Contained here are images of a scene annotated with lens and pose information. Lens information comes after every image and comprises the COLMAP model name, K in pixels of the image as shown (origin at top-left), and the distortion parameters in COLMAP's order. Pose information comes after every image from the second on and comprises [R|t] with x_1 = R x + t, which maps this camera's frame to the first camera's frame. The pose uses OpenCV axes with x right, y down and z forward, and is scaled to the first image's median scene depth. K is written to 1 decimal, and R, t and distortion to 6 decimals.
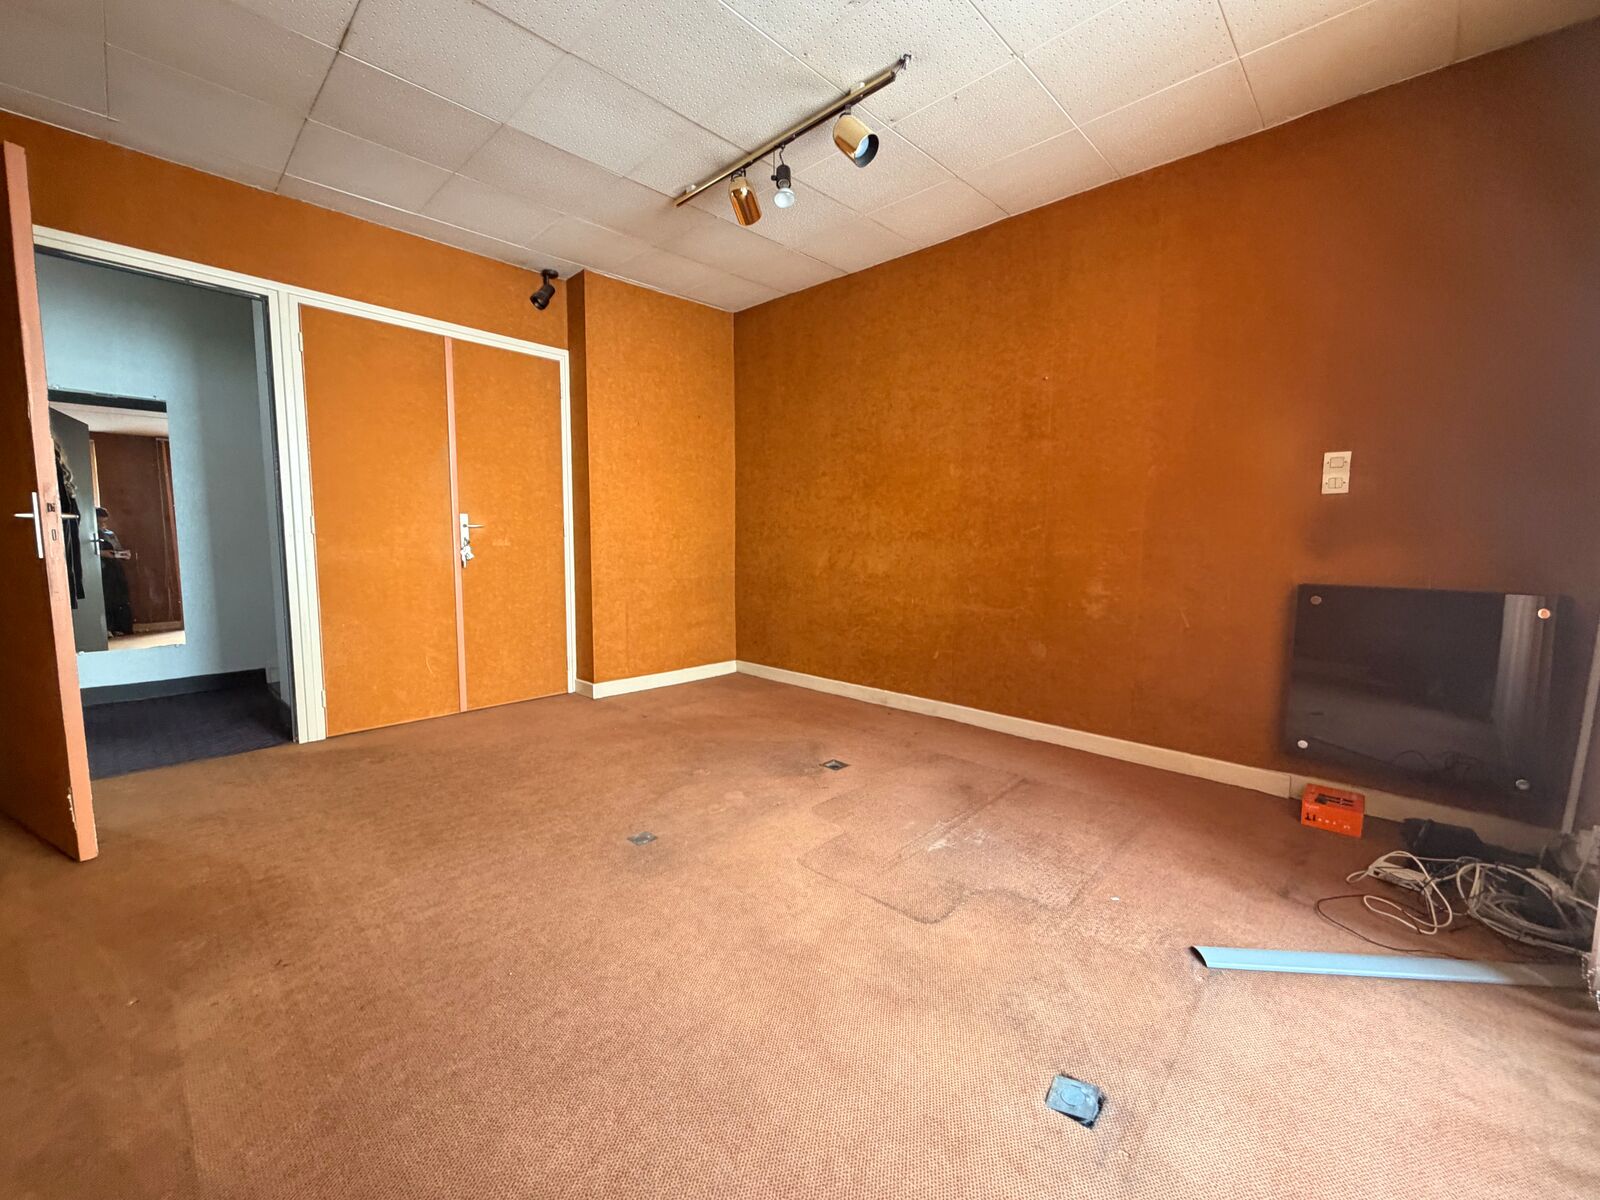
lens RADIAL K [[636.0, 0, 797.7], [0, 636.0, 596.1], [0, 0, 1]] dist [0.001924, 0.000144]
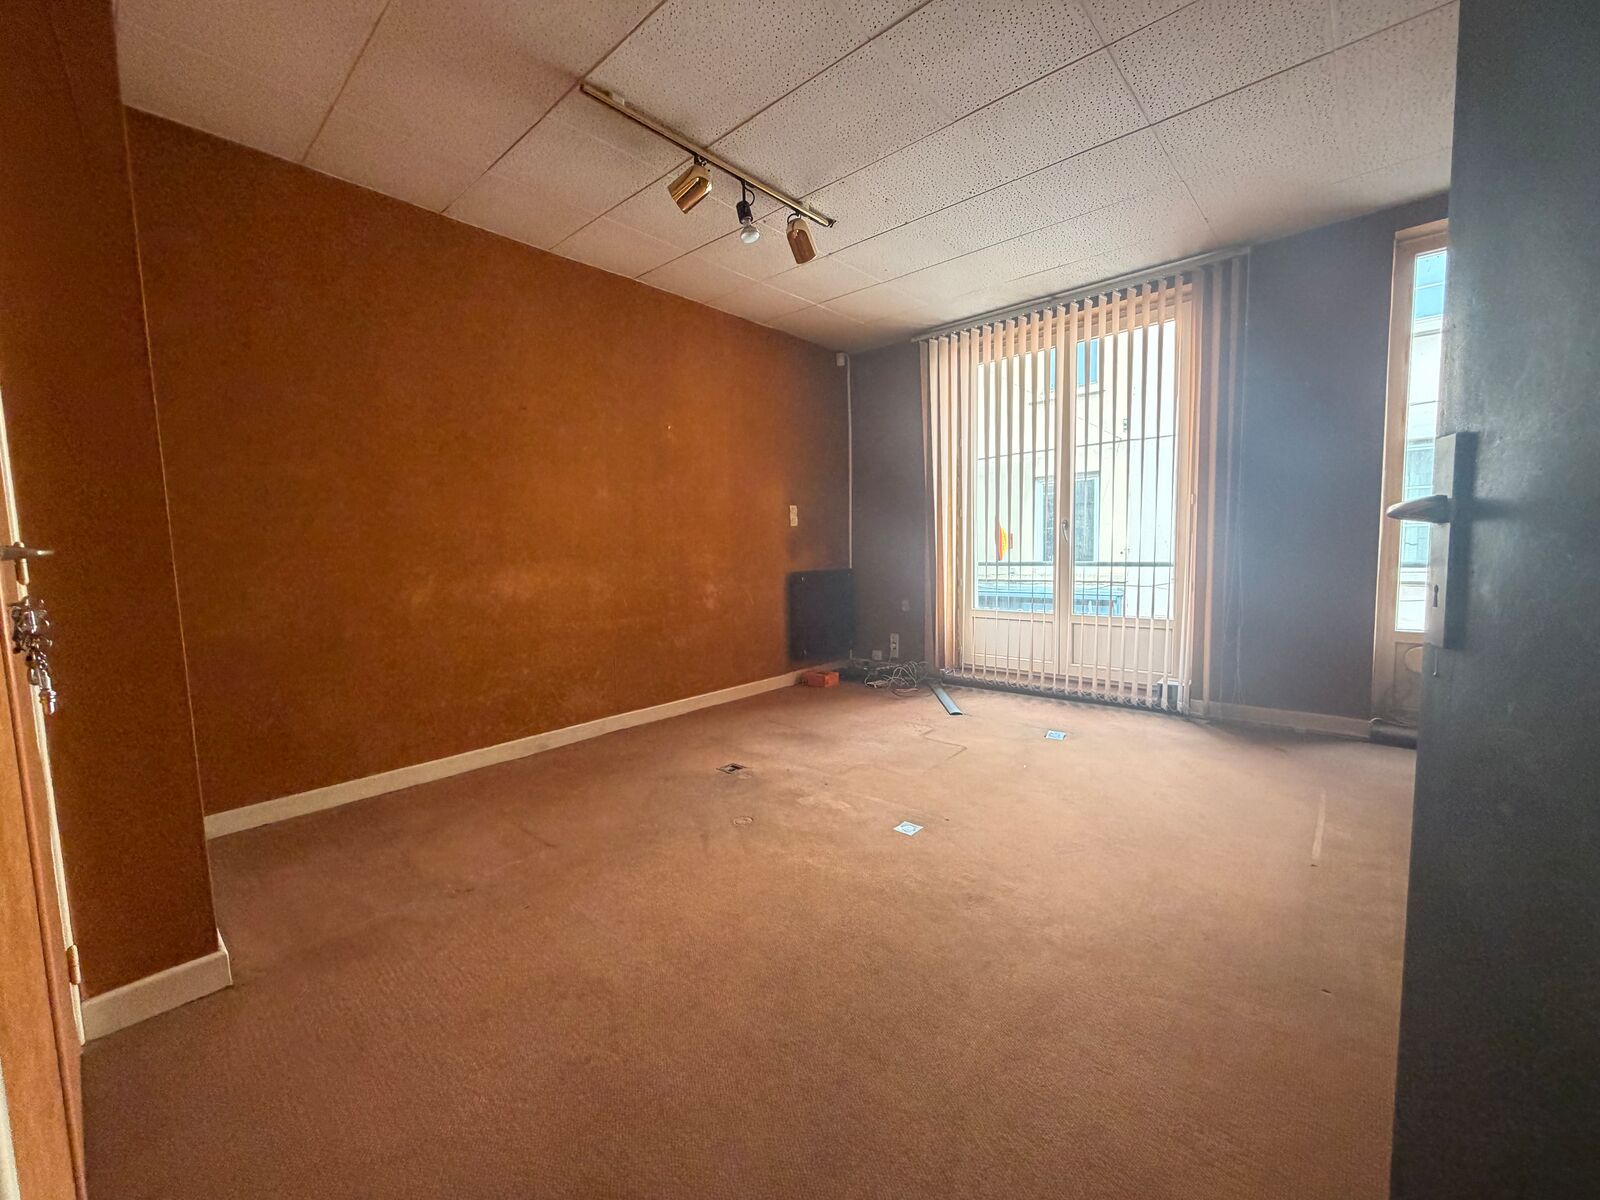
lens RADIAL K [[636.0, 0, 798.8], [0, 636.0, 599.1], [0, 0, 1]] dist [0.001924, 0.000144]
pose [[-0.028457, -0.092115, 0.995342, -0.995508], [0.115806, 0.988736, 0.094814, -0.104904], [-0.992864, 0.117965, -0.017469, 0.887316]]
